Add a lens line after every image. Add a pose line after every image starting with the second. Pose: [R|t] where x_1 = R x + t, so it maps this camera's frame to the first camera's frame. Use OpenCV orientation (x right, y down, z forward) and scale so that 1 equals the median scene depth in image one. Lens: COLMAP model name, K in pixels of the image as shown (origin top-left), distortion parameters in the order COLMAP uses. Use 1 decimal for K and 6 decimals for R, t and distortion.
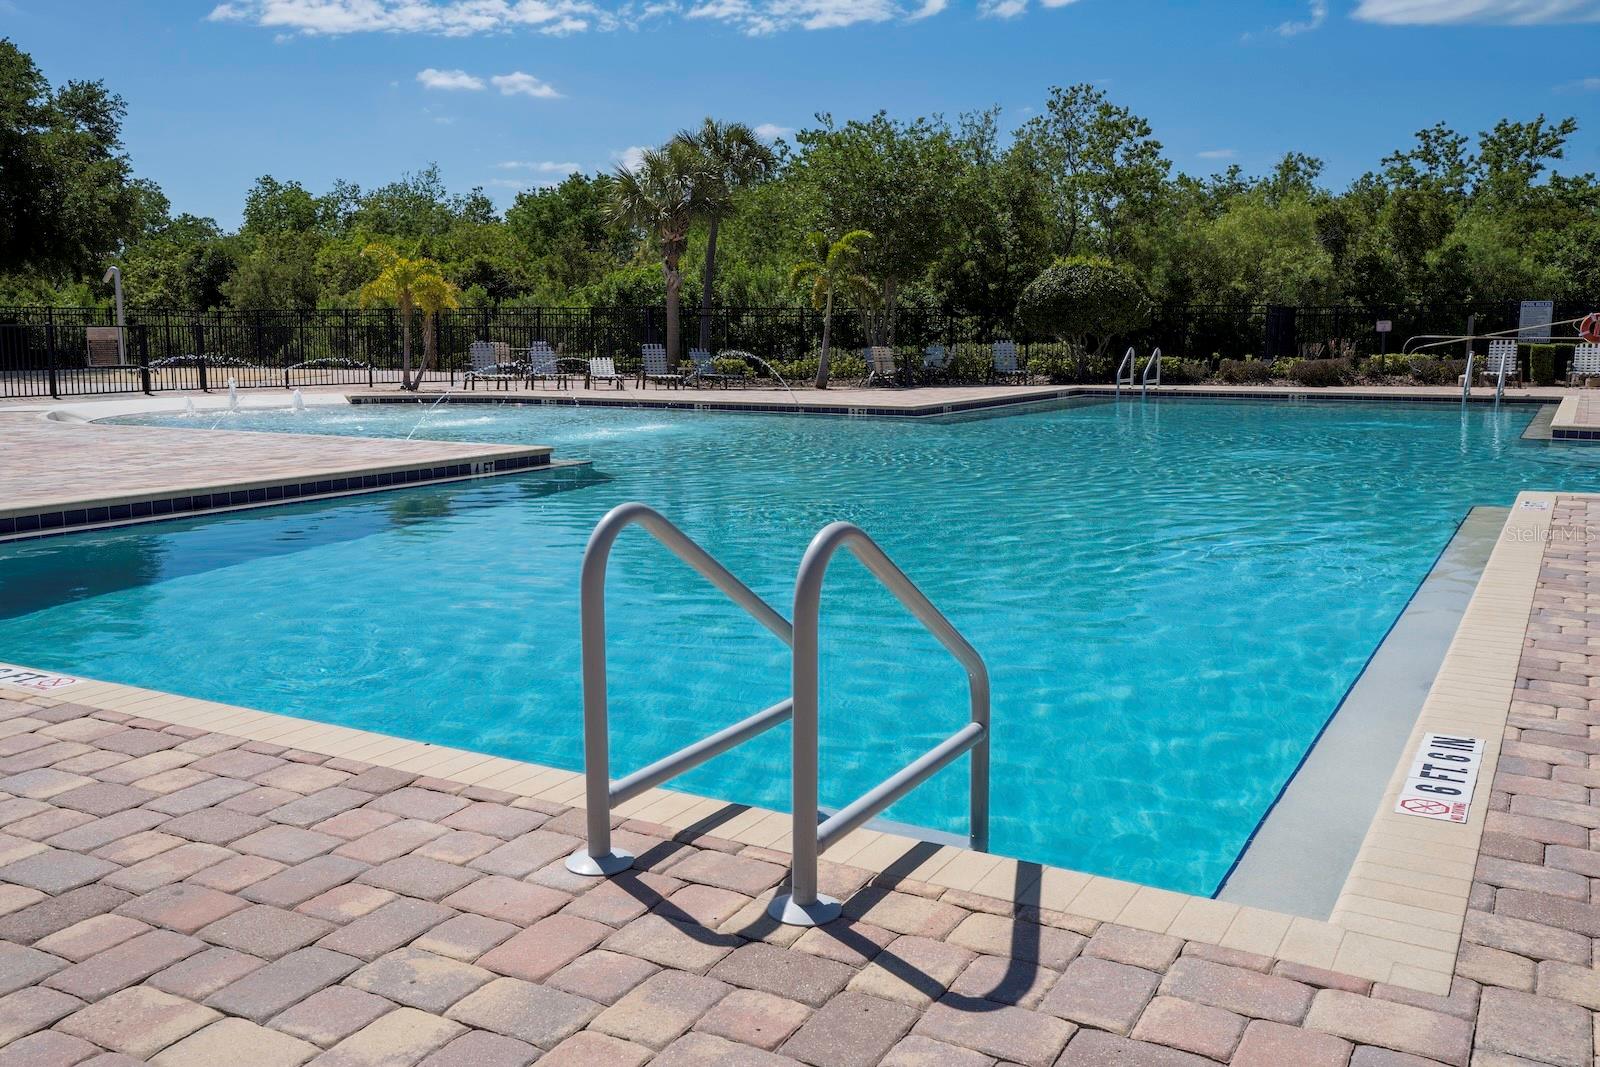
lens RADIAL K [[1384.5, 0, 800.0], [0, 1384.5, 533.5], [0, 0, 1]] dist [0.010942, 0.009707]
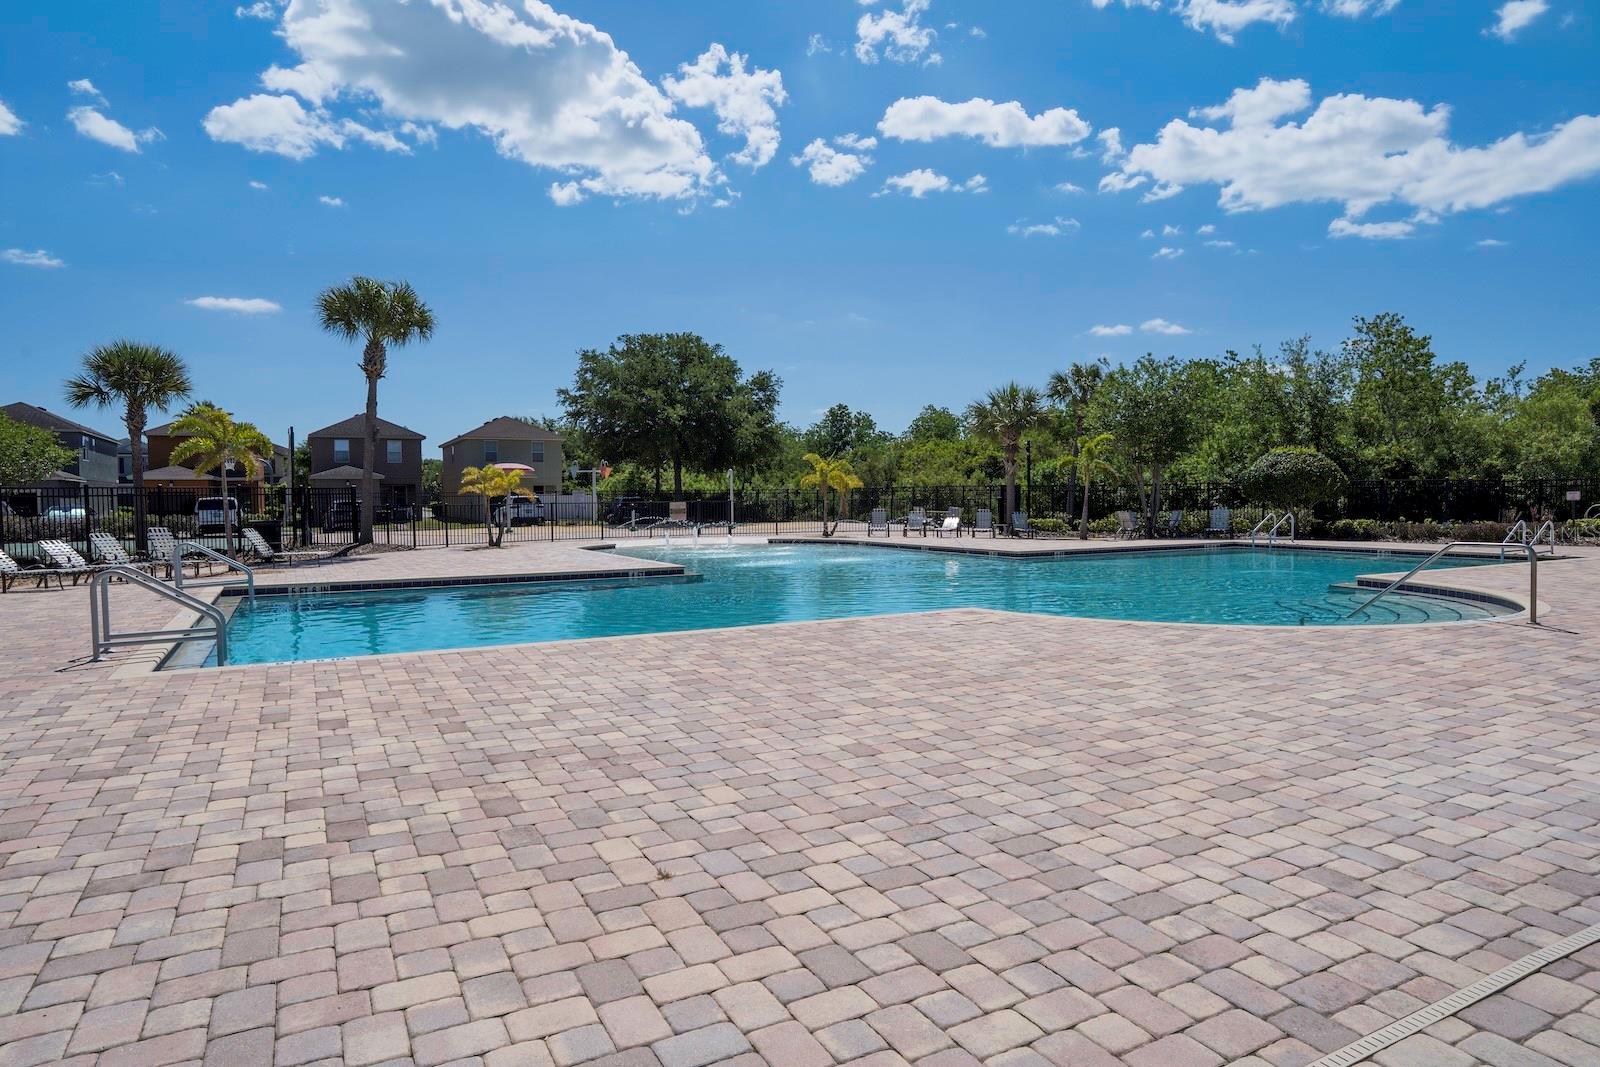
lens RADIAL K [[941.5, 0, 801.6], [0, 941.5, 510.6], [0, 0, 1]] dist [-0.001882, -0.000417]
pose [[0.850306, 0.002661, -0.526283, 0.285866], [-0.070499, 0.991551, -0.108890, -0.002660], [0.521546, 0.129692, 0.843309, -0.021903]]
